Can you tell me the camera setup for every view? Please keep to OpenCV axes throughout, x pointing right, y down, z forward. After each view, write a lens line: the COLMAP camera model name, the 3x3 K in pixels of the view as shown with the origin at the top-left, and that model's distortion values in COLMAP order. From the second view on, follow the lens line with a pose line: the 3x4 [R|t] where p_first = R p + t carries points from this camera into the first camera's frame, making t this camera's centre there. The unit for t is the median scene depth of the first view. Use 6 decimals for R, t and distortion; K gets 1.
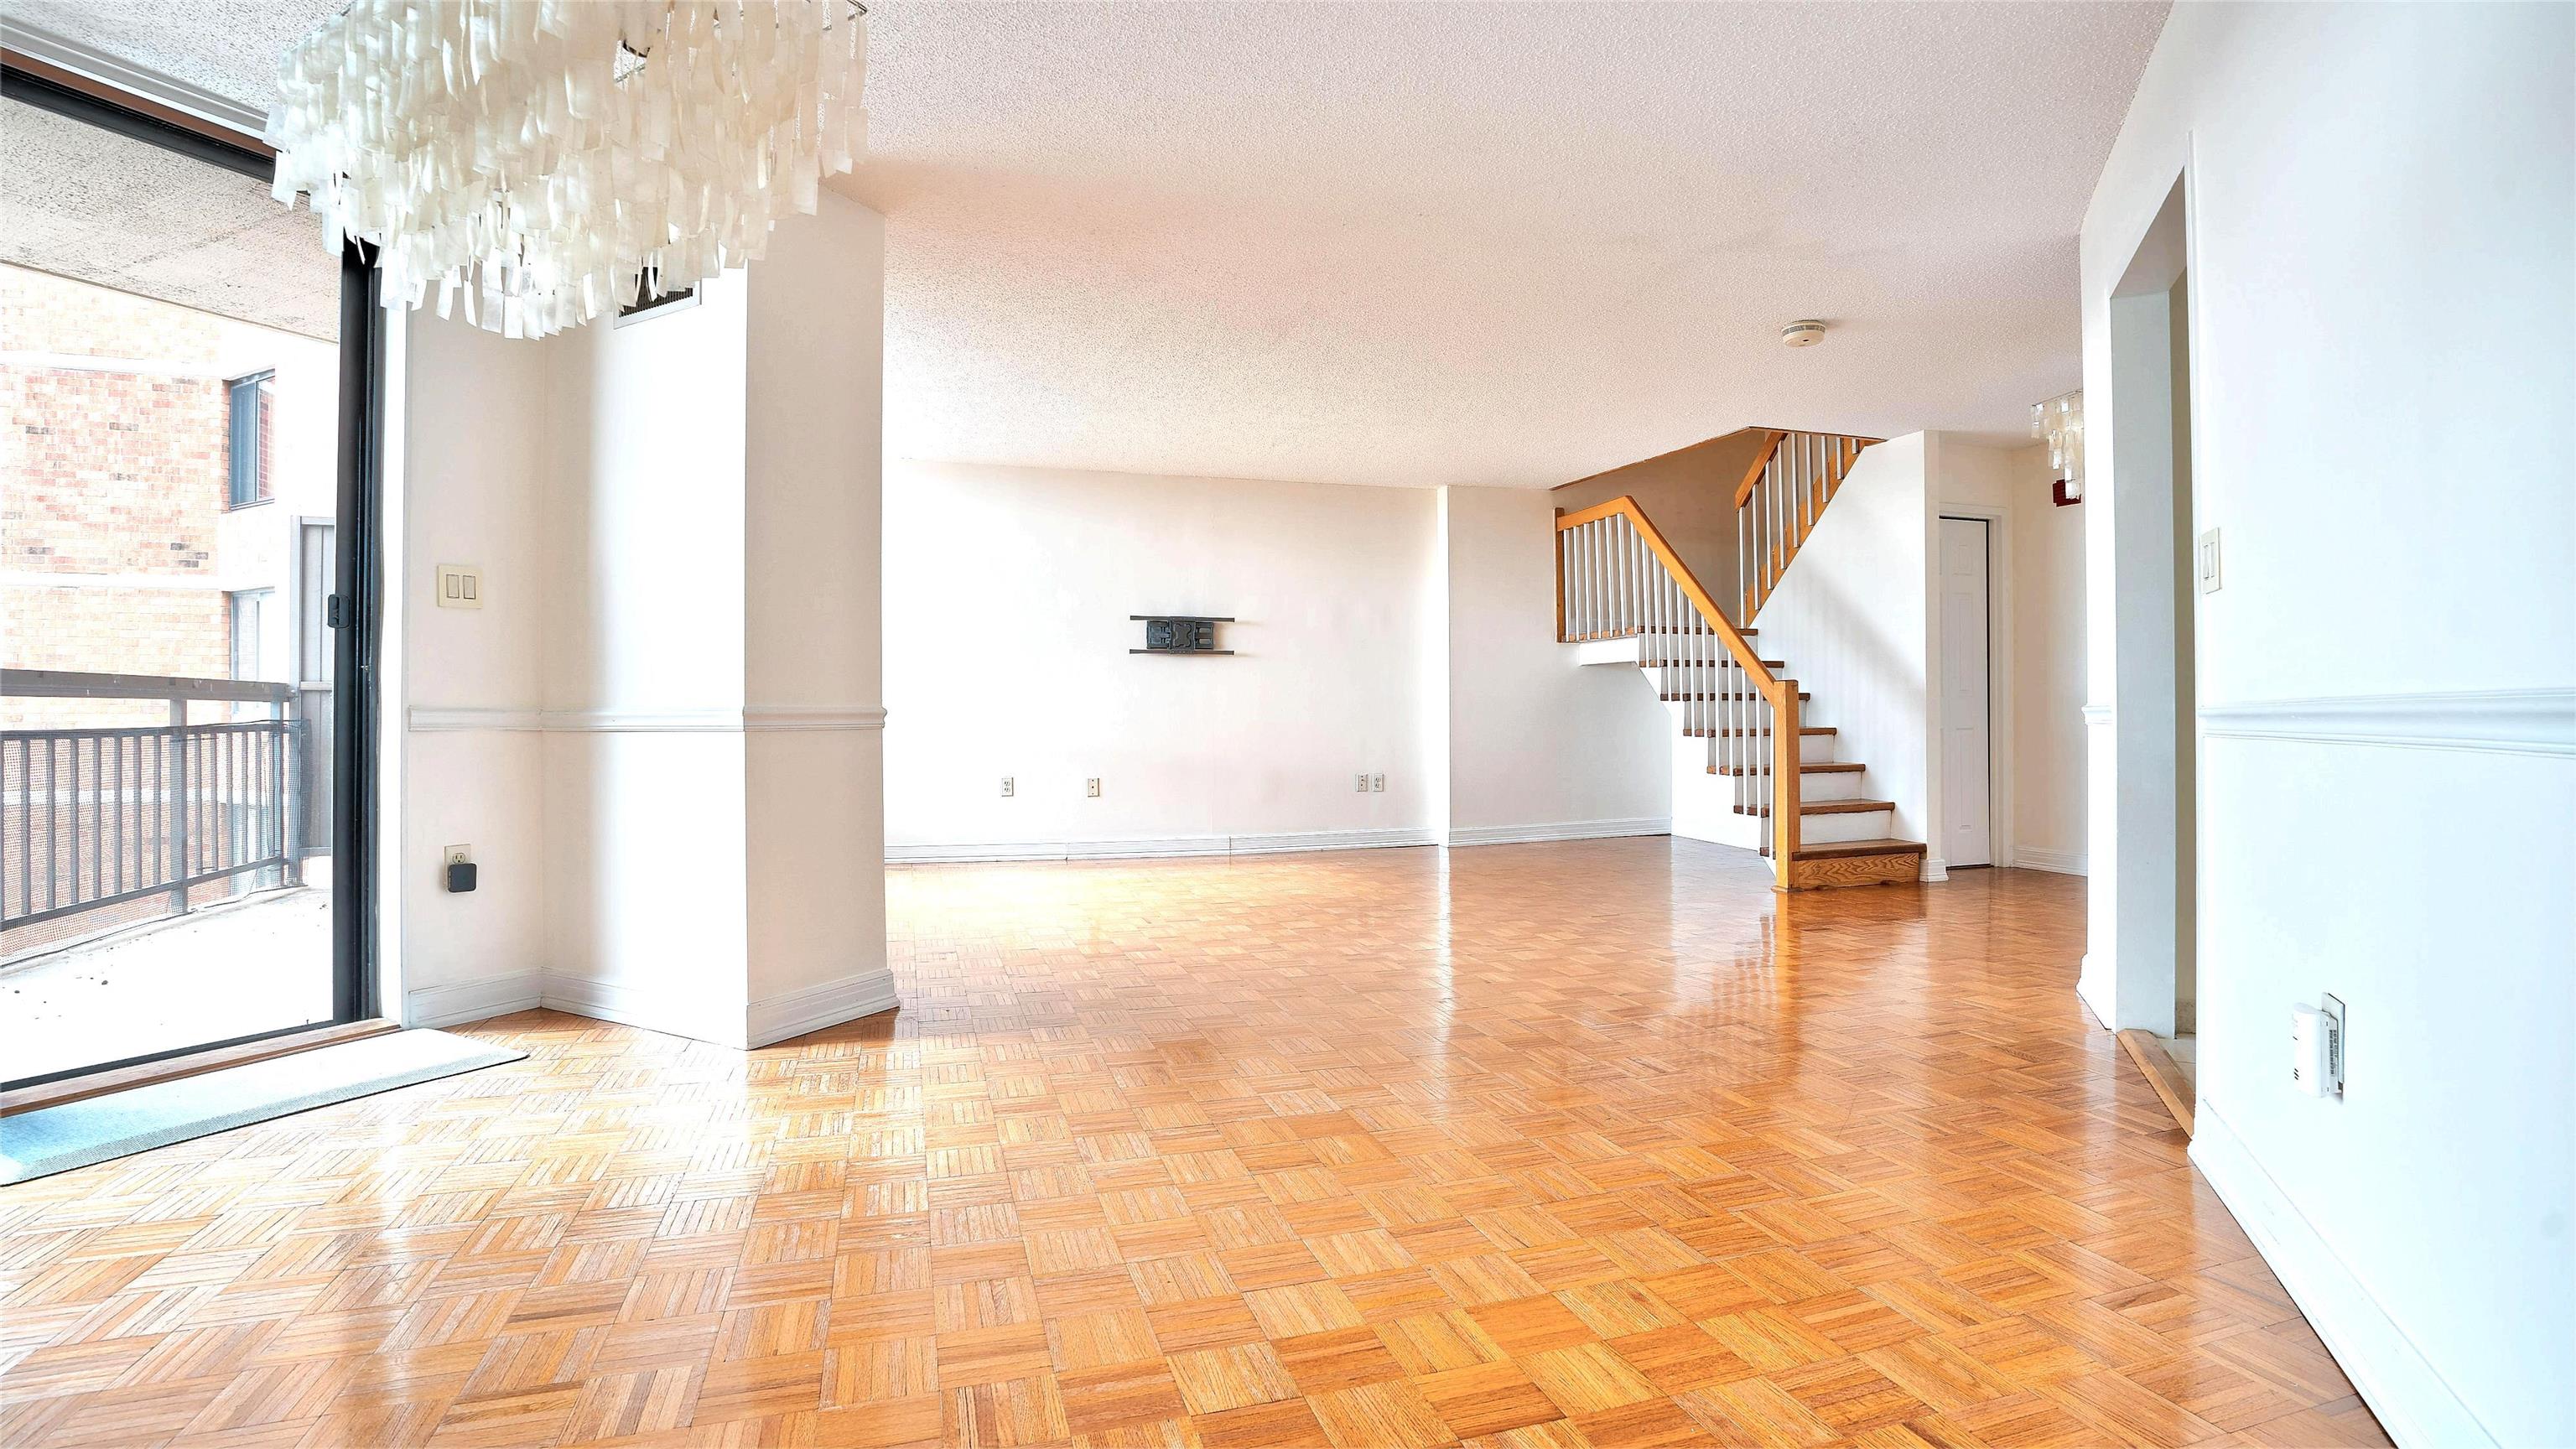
lens RADIAL K [[1190.5, 0, 1298.9], [0, 1190.5, 709.2], [0, 0, 1]] dist [-0.046532, 0.007580]
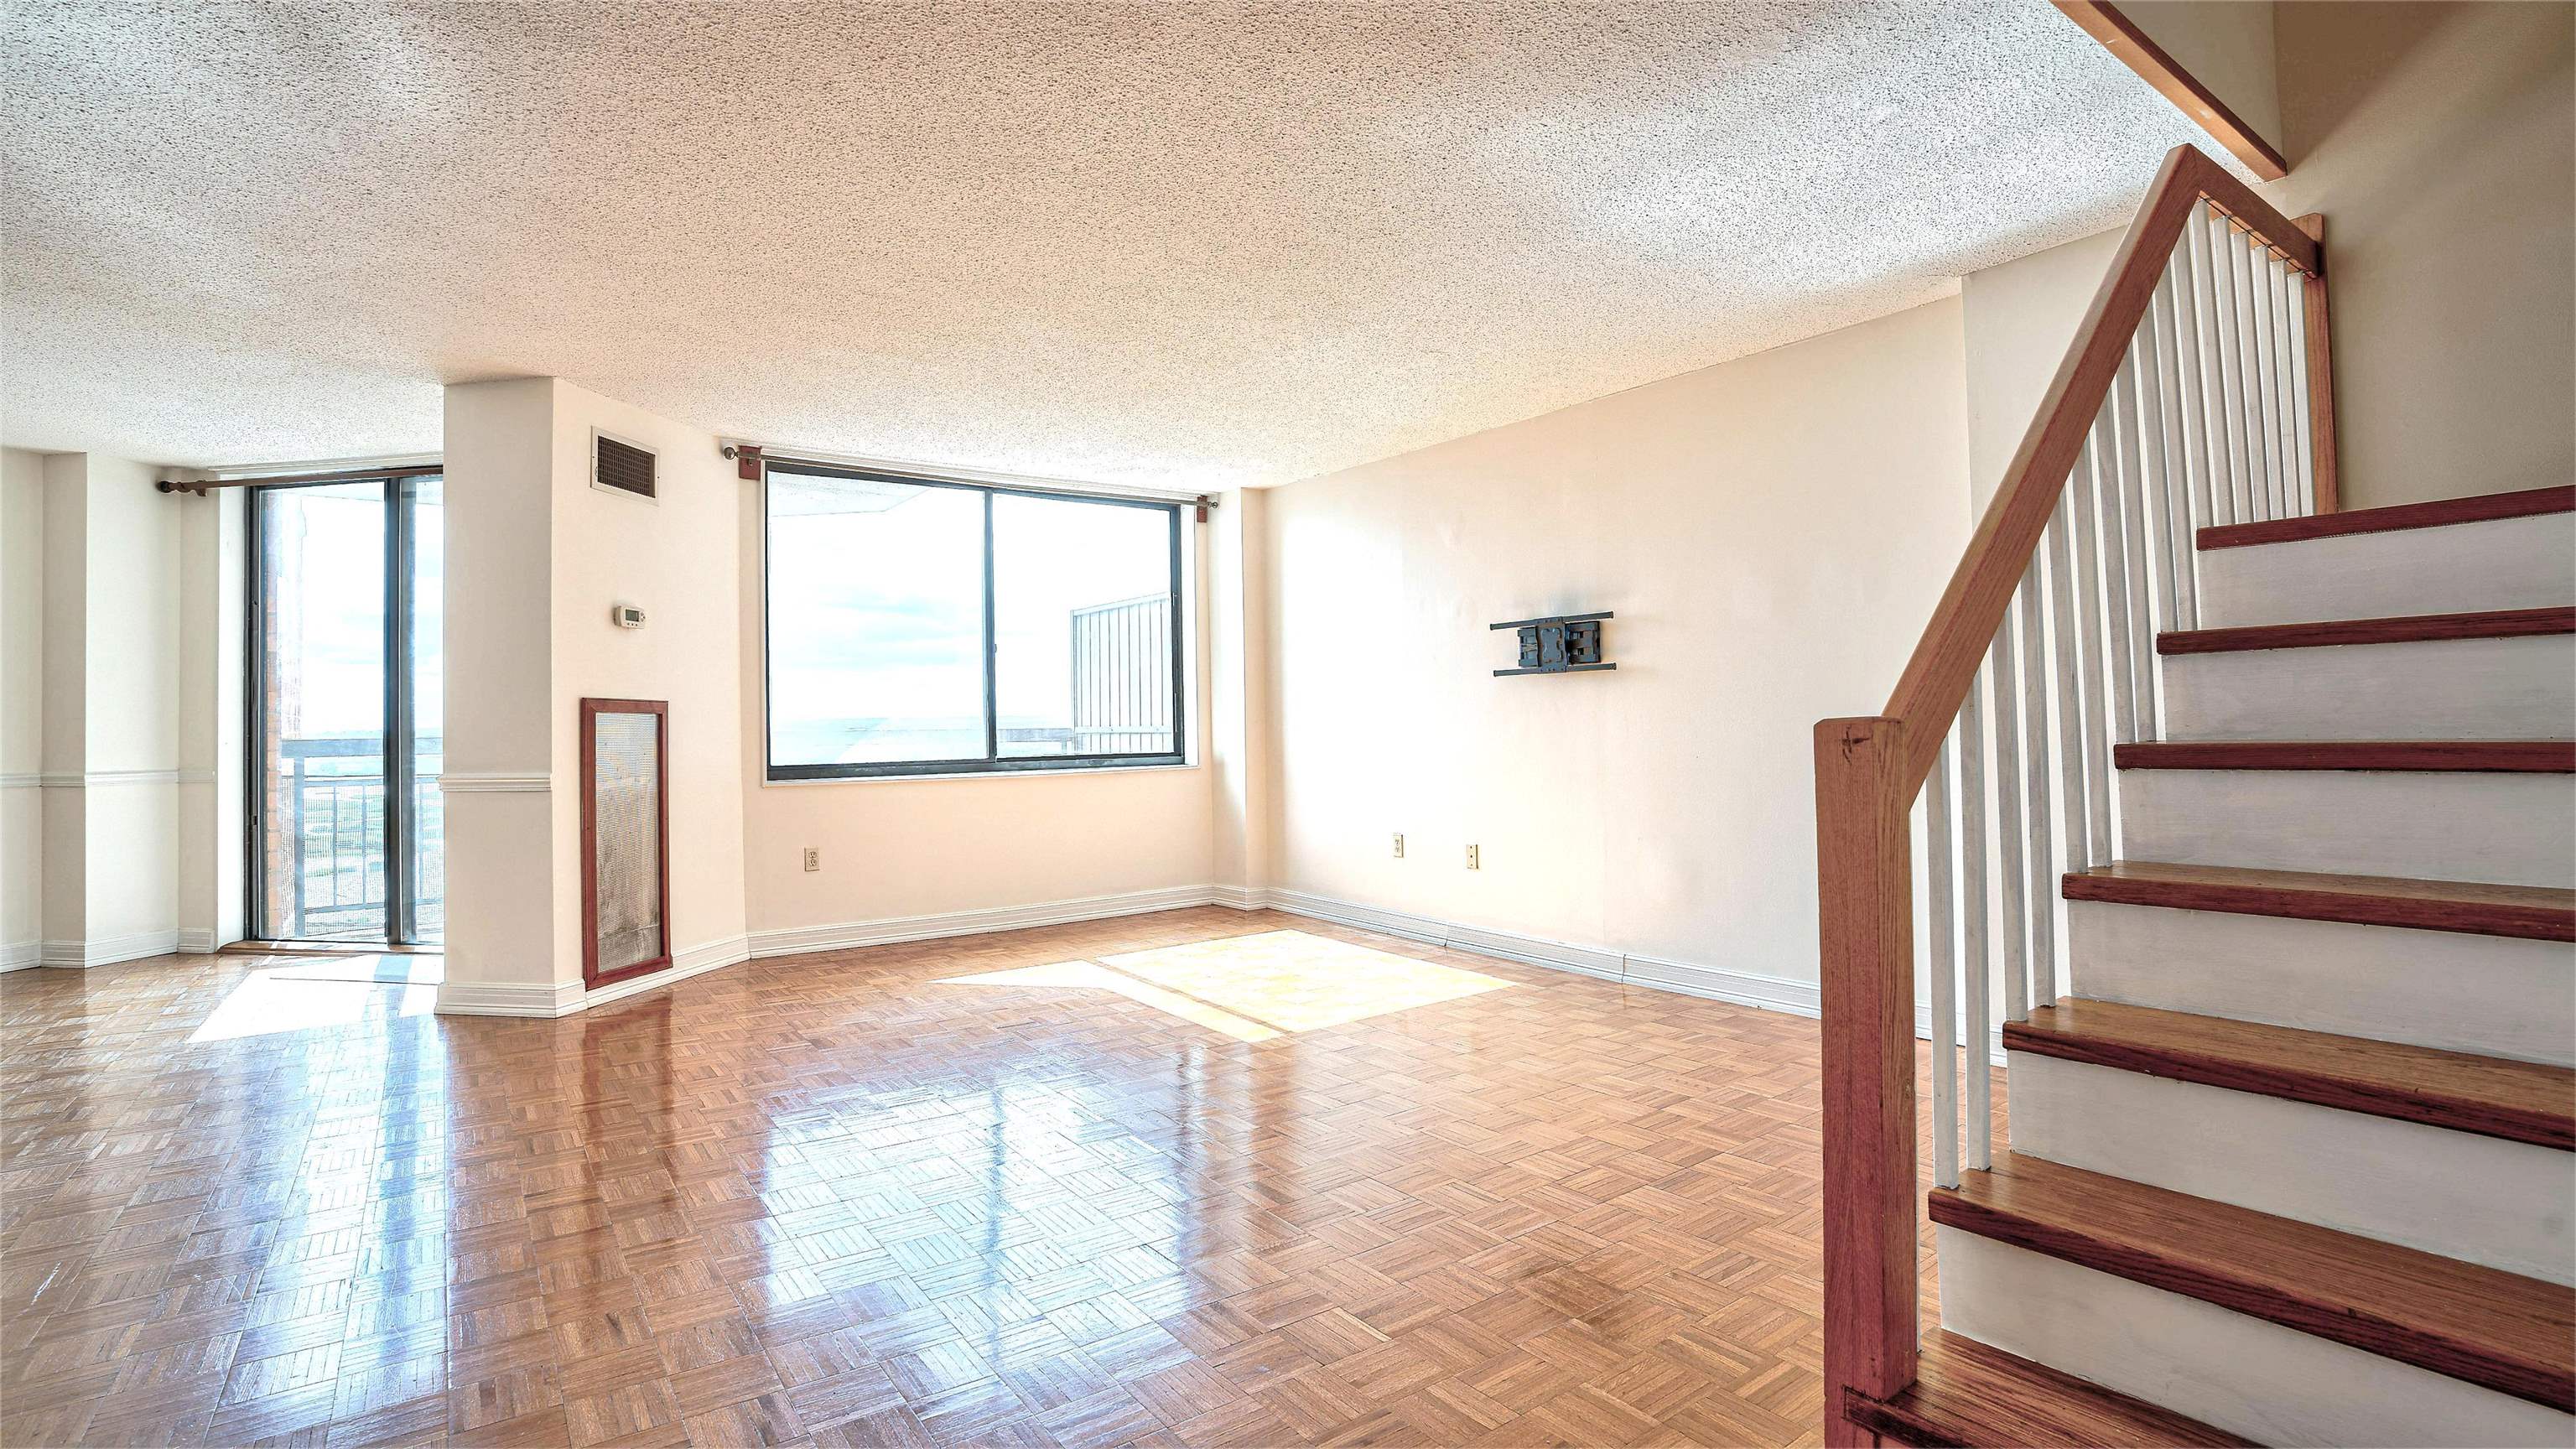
lens RADIAL K [[1190.5, 0, 1275.3], [0, 1190.5, 701.1], [0, 0, 1]] dist [-0.046532, 0.007580]
pose [[0.309386, -0.021708, -0.950689, 0.522961], [0.010202, 0.999758, -0.019508, -0.019425], [0.950882, -0.003663, 0.309532, 0.671683]]
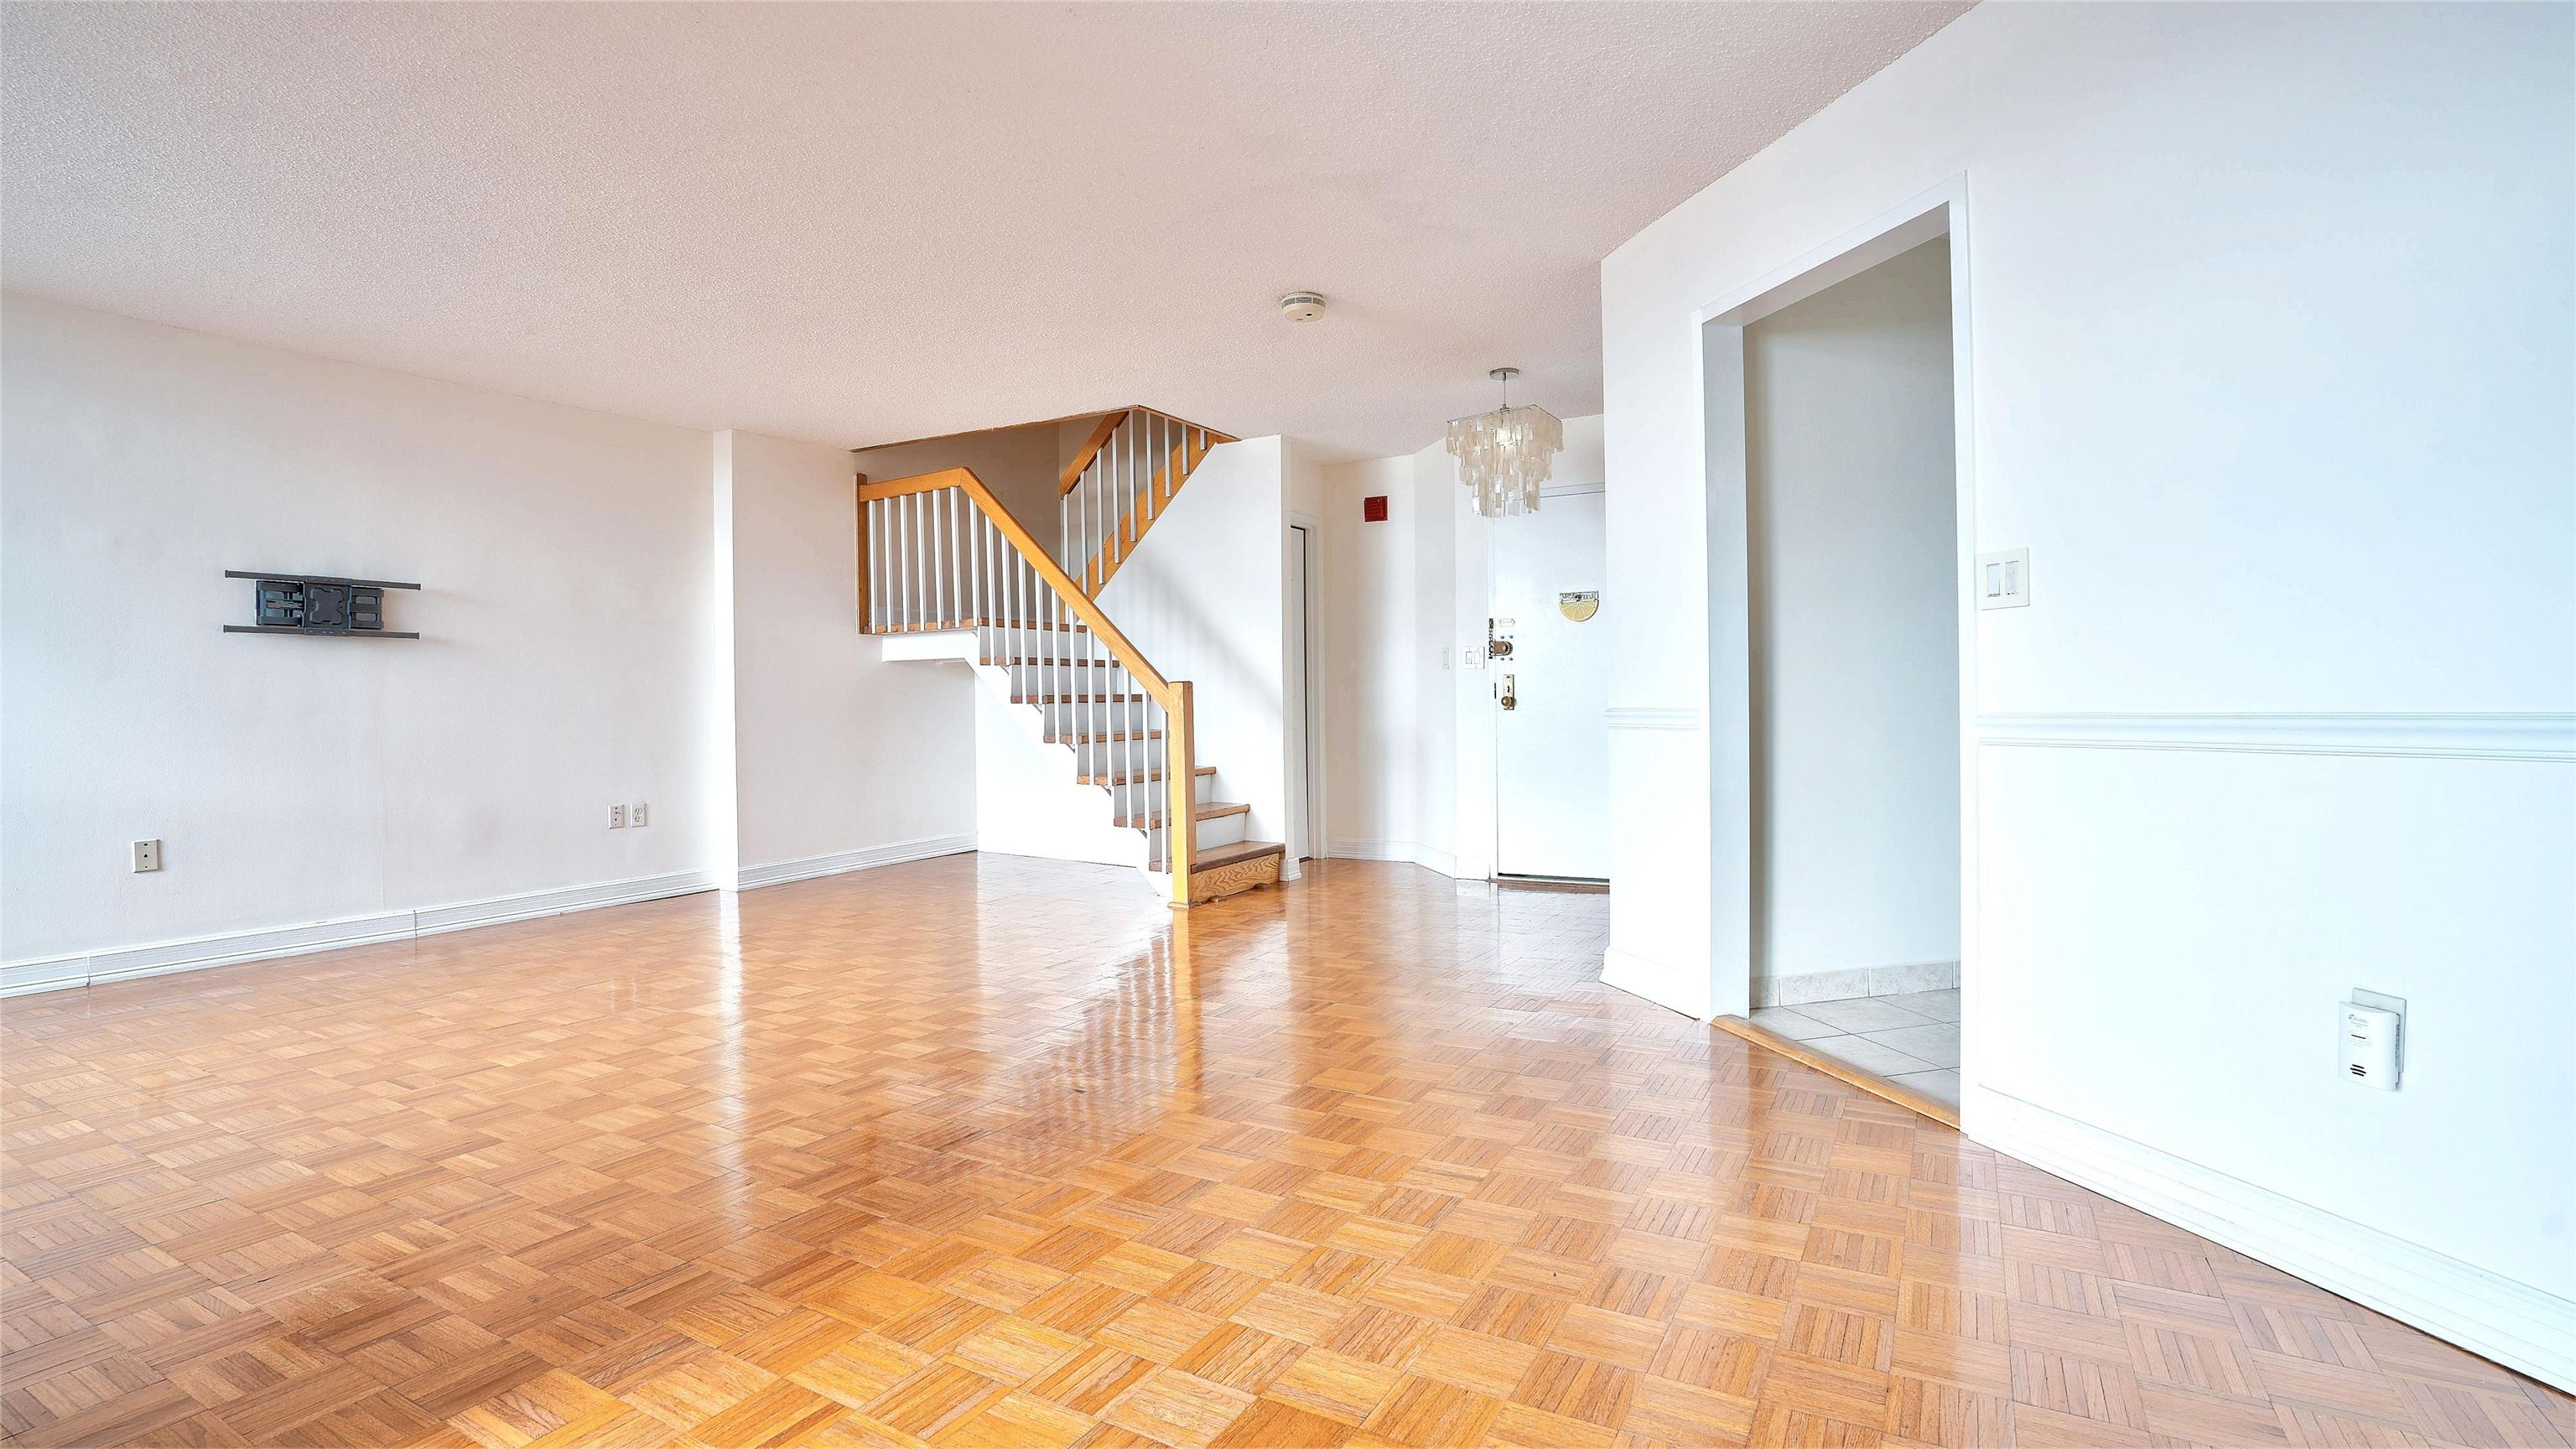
lens RADIAL K [[1190.5, 0, 1279.4], [0, 1190.5, 719.0], [0, 0, 1]] dist [-0.046532, 0.007580]
pose [[0.751437, -0.015325, 0.659627, -0.130035], [0.008172, 0.999870, 0.013921, -0.006281], [-0.659754, -0.005070, 0.751464, 0.204266]]
